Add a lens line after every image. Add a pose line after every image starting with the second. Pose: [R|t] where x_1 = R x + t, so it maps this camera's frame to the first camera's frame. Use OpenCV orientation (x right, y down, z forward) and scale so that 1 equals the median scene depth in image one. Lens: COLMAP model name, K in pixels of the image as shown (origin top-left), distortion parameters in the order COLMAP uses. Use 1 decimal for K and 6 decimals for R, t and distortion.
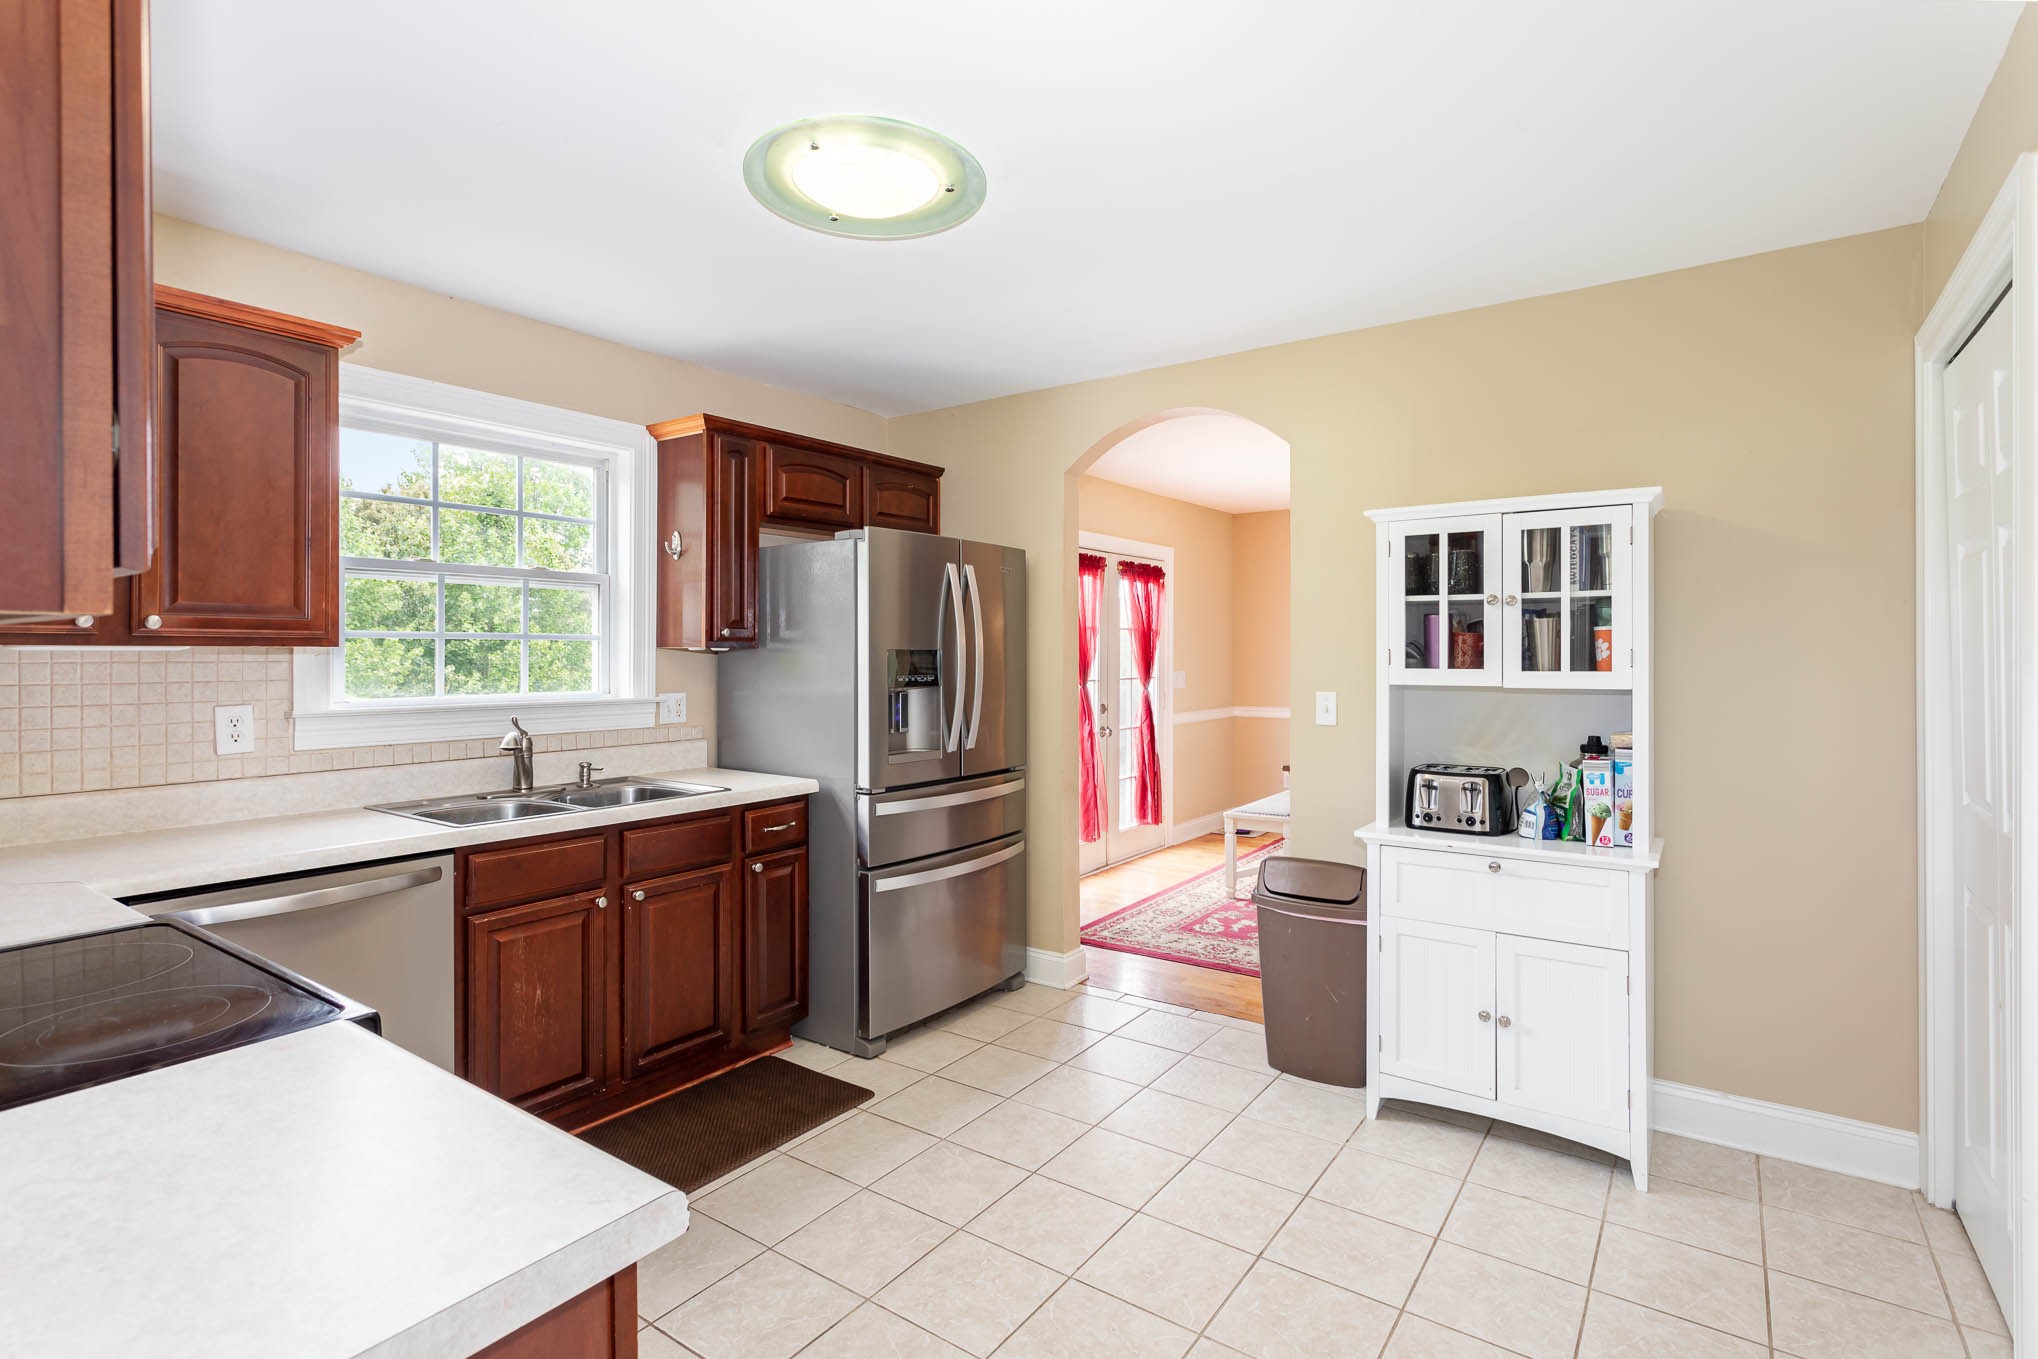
lens RADIAL K [[973.8, 0, 1027.3], [0, 973.8, 661.9], [0, 0, 1]] dist [0.003831, 0.001134]
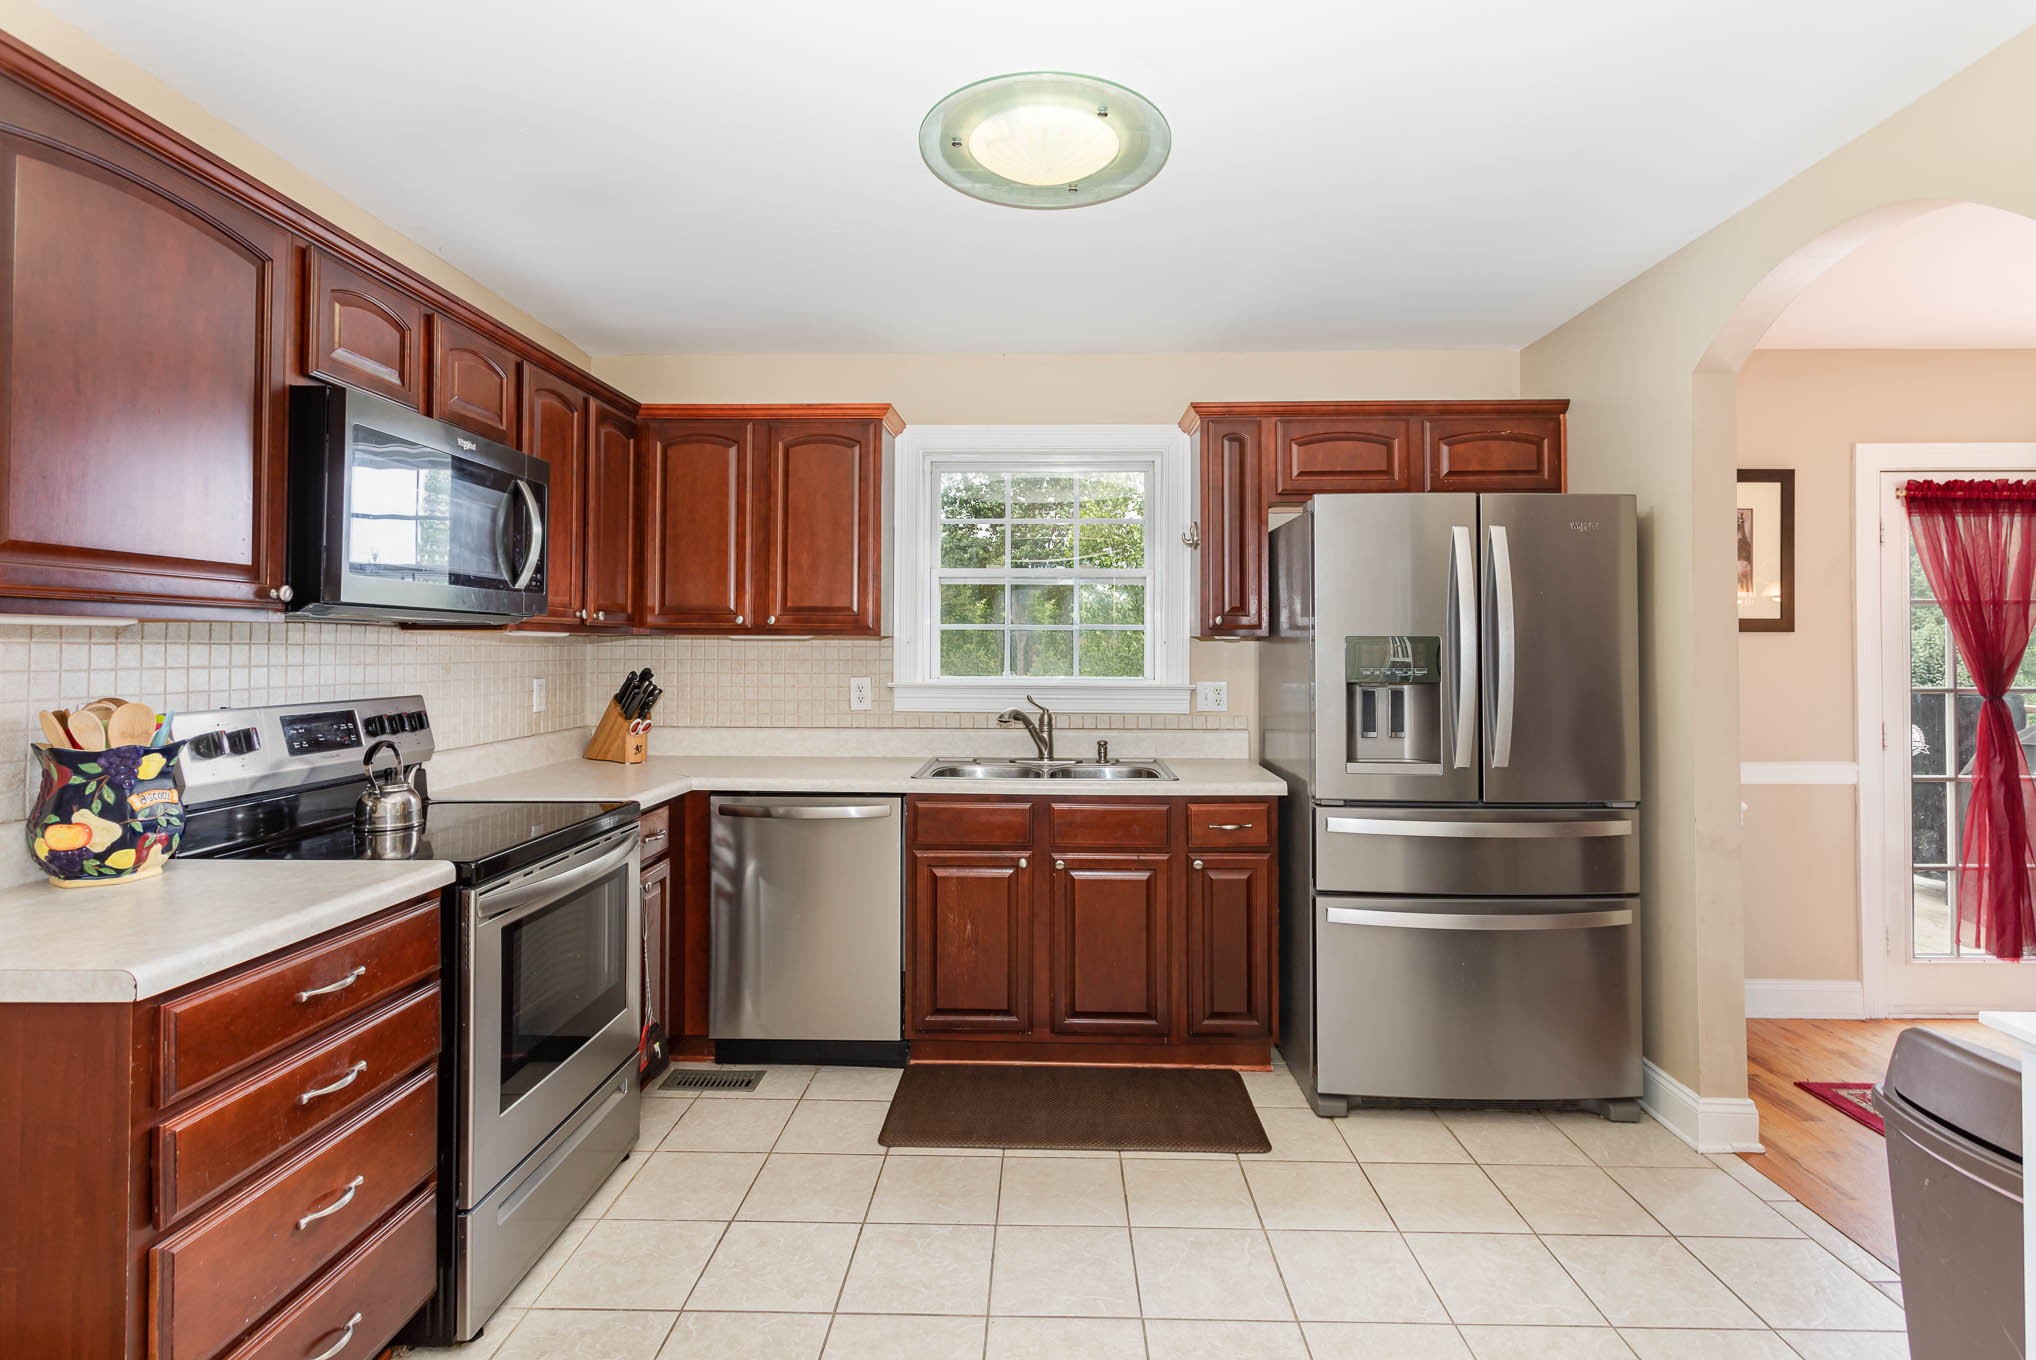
lens RADIAL K [[972.9, 0, 1023.2], [0, 972.9, 630.5], [0, 0, 1]] dist [0.003831, 0.001134]
pose [[0.566959, -0.012646, -0.823649, 0.398751], [-0.011112, 0.999674, -0.022998, 0.004815], [0.823671, 0.022191, 0.566633, 0.294027]]
